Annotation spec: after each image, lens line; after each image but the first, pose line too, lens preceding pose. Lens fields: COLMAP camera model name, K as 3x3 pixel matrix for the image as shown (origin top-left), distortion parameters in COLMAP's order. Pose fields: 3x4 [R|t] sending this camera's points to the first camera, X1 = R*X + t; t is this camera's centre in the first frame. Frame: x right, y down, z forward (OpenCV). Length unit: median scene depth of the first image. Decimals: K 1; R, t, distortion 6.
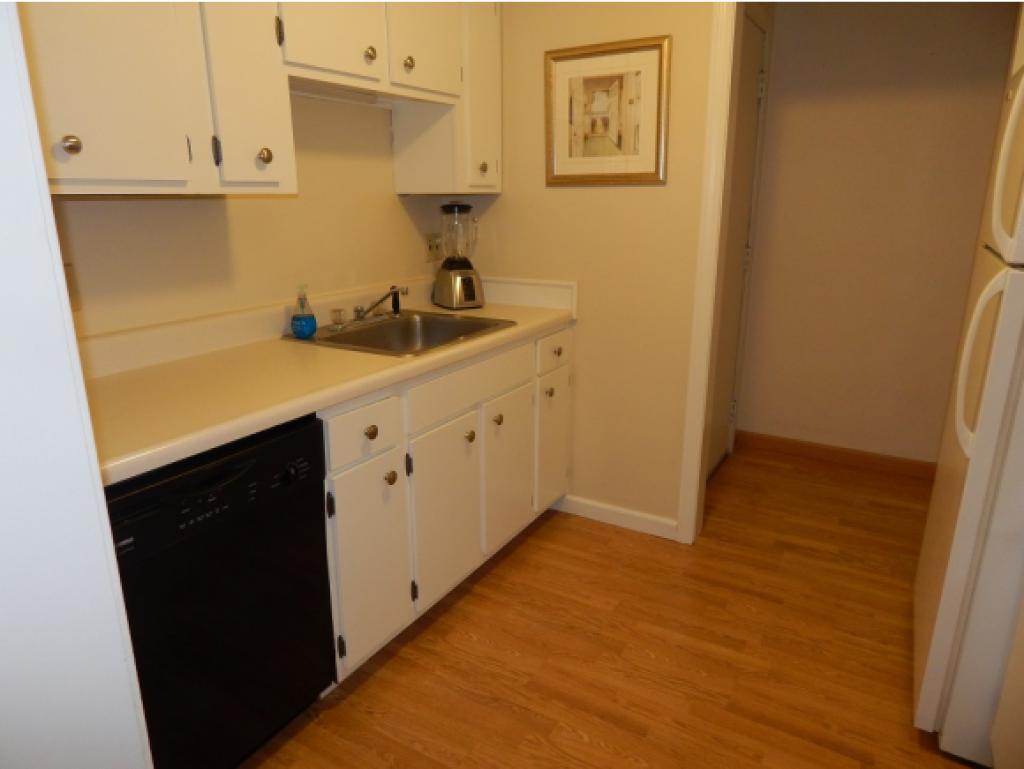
lens RADIAL K [[677.4, 0, 514.1], [0, 677.4, 382.9], [0, 0, 1]] dist [-0.001095, -0.003770]
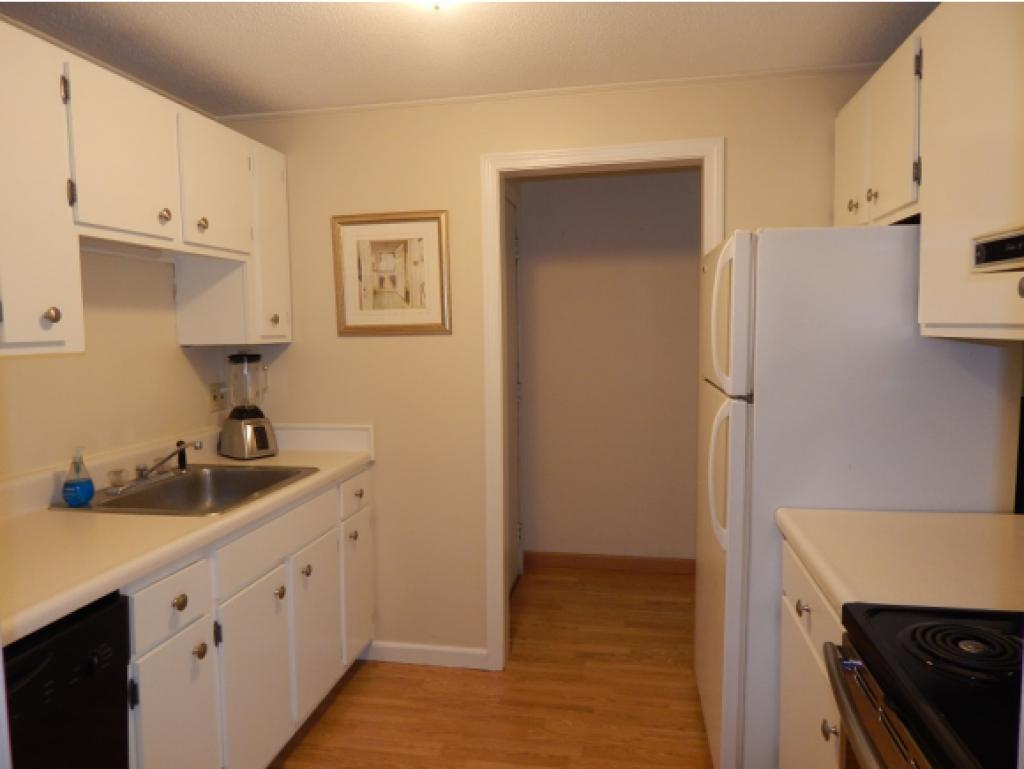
lens RADIAL K [[677.6, 0, 518.1], [0, 677.6, 378.8], [0, 0, 1]] dist [-0.000203, -0.003293]
pose [[0.935746, -0.035004, 0.350932, -0.065437], [0.103744, 0.978356, -0.179043, -0.008715], [-0.337069, 0.203946, 0.919125, -0.046861]]
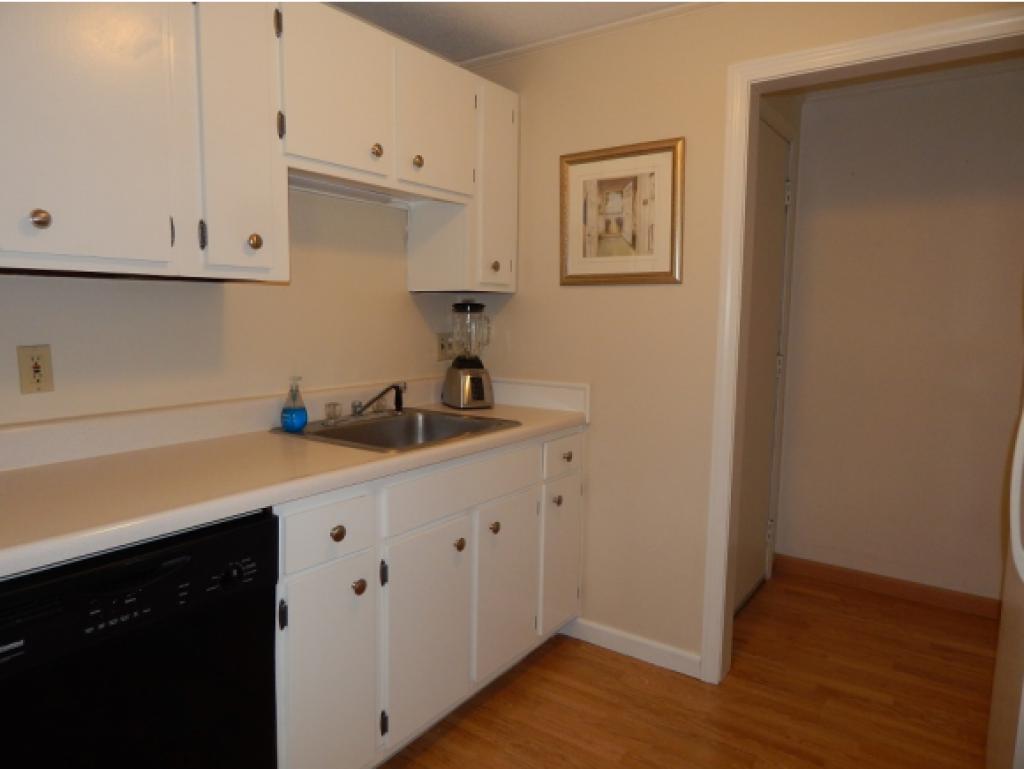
lens RADIAL K [[678.2, 0, 516.6], [0, 678.2, 381.5], [0, 0, 1]] dist [0.001191, -0.004187]
pose [[0.997162, 0.025226, -0.070939, 0.060515], [-0.036865, 0.985117, -0.167886, 0.011432], [0.065648, 0.170025, 0.983251, 0.063647]]
